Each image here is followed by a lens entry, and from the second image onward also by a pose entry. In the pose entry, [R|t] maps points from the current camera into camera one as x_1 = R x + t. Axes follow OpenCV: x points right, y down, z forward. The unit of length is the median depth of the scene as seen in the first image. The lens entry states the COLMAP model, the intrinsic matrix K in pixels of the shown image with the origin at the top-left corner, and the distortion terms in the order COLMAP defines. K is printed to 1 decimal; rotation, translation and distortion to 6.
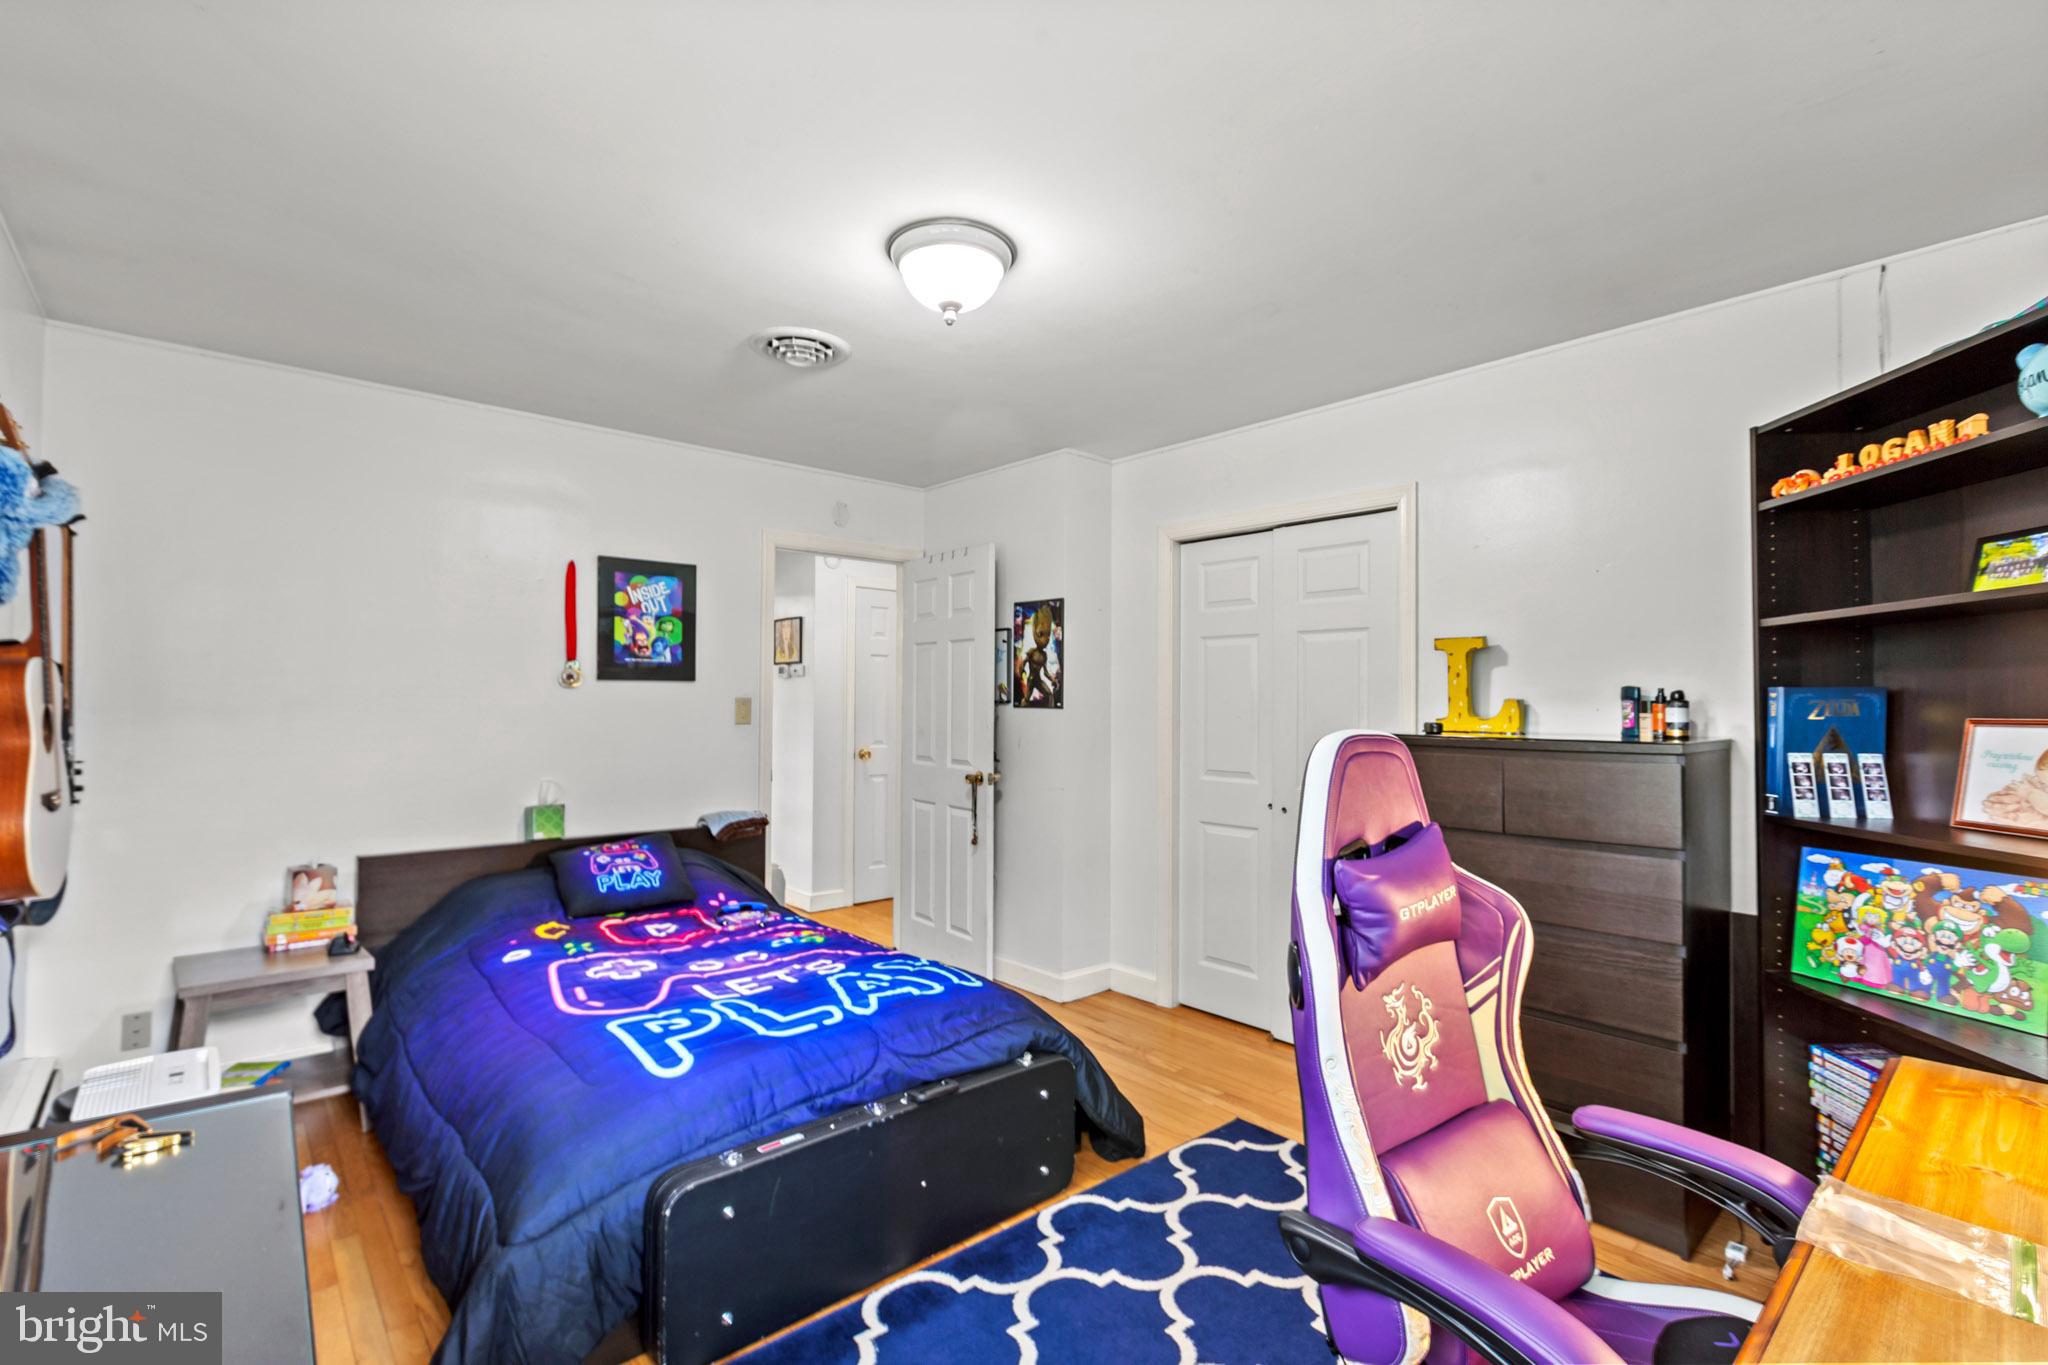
lens RADIAL K [[920.1, 0, 1019.5], [0, 920.1, 708.5], [0, 0, 1]] dist [0.001013, 0.000967]
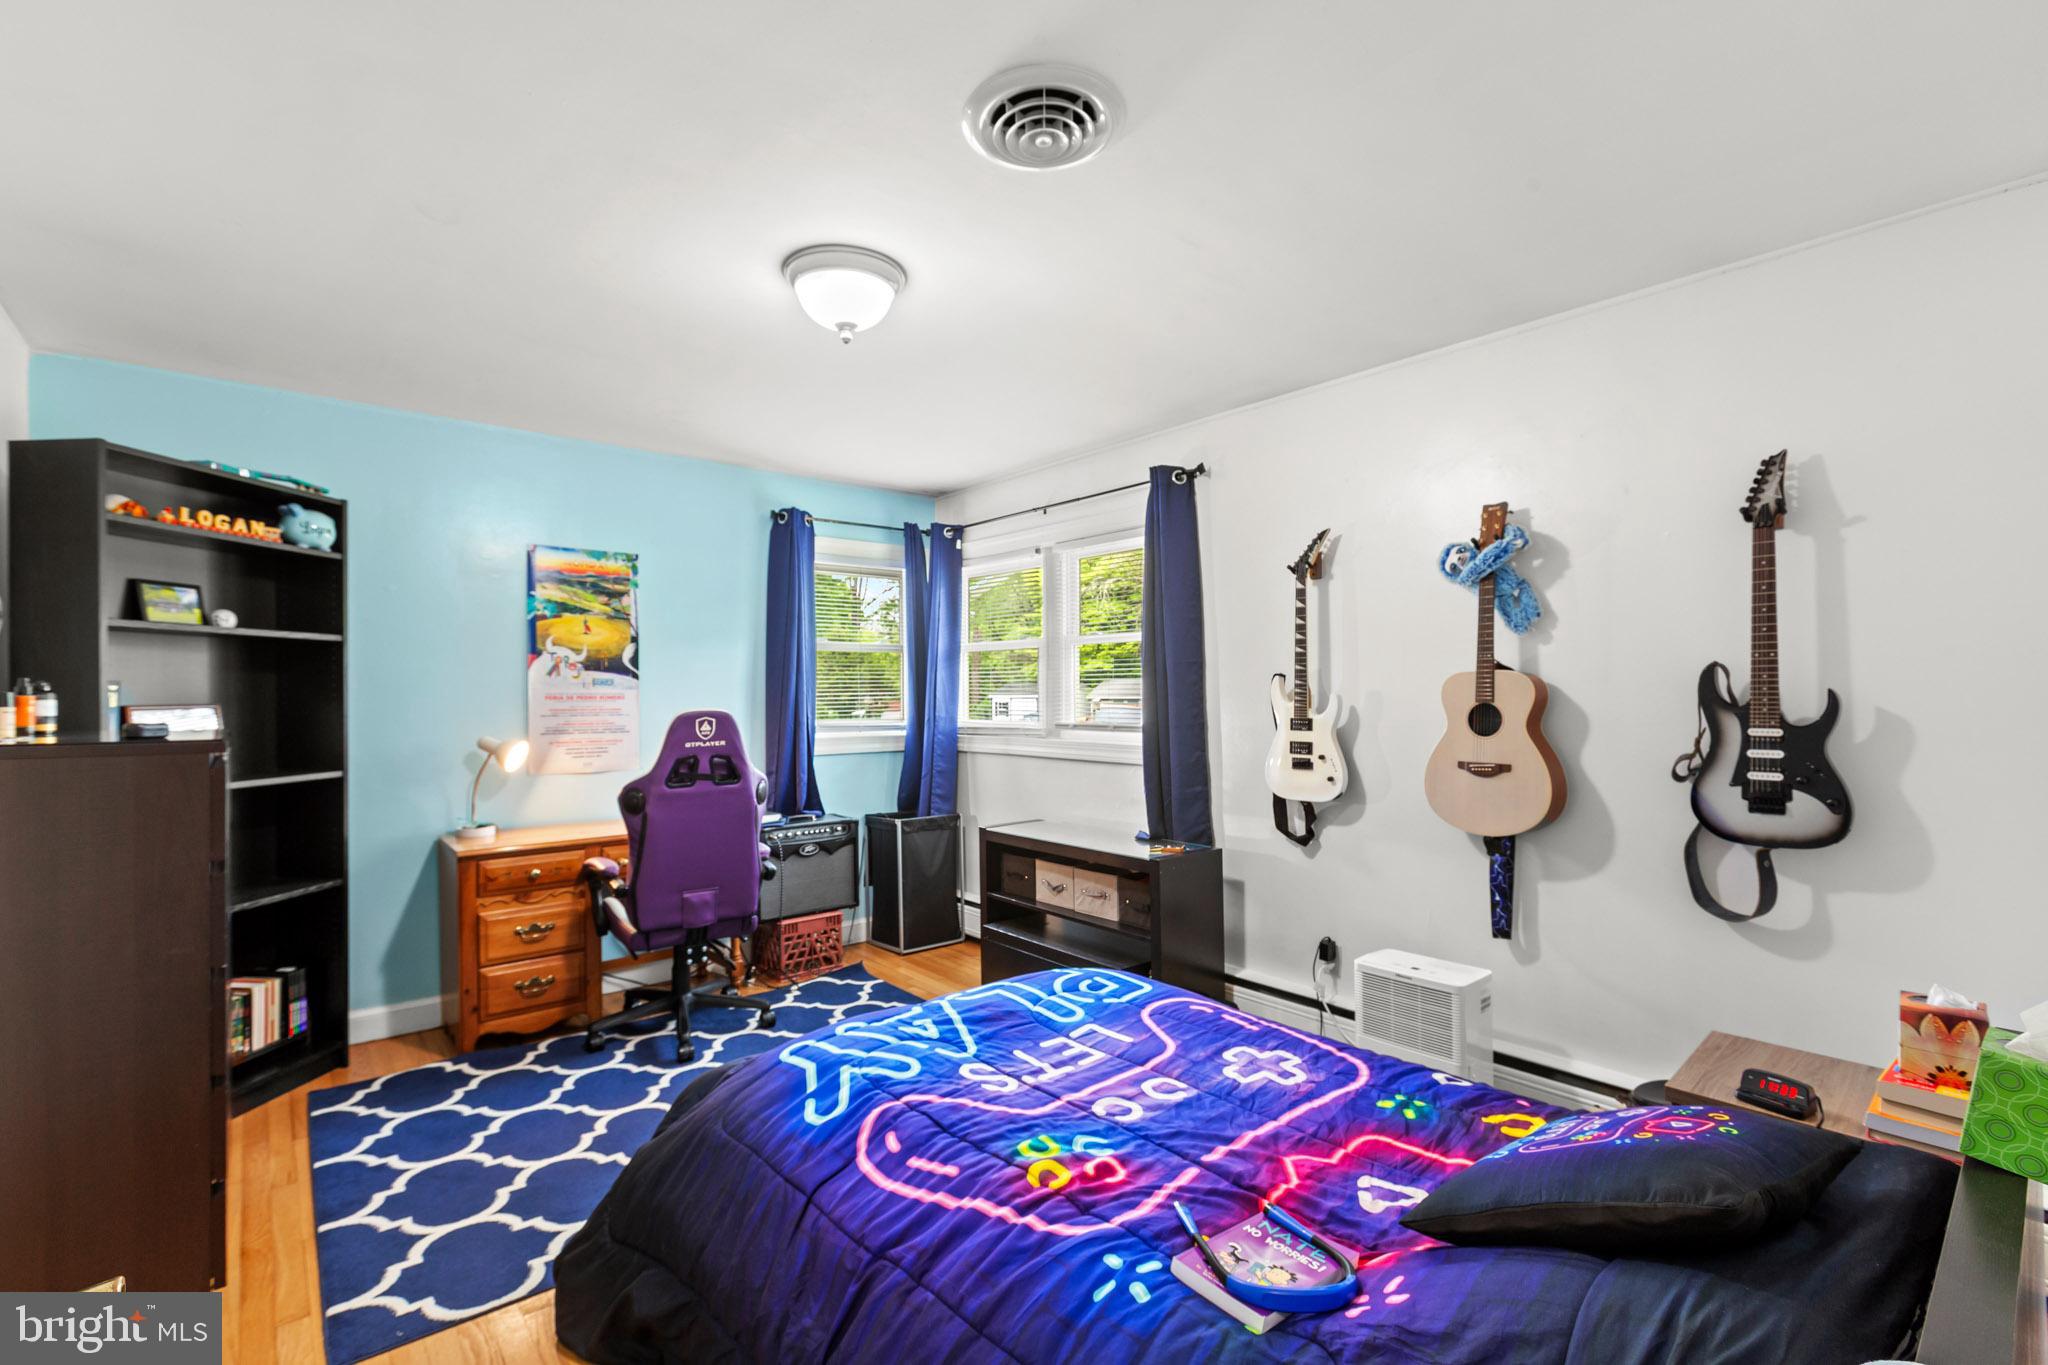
lens RADIAL K [[920.1, 0, 1019.5], [0, 920.1, 708.5], [0, 0, 1]] dist [0.001013, 0.000967]
pose [[-0.999292, -0.004870, 0.037307, -0.282472], [-0.004418, 0.999916, 0.012201, -0.007464], [-0.037363, 0.012027, -0.999229, 1.839065]]
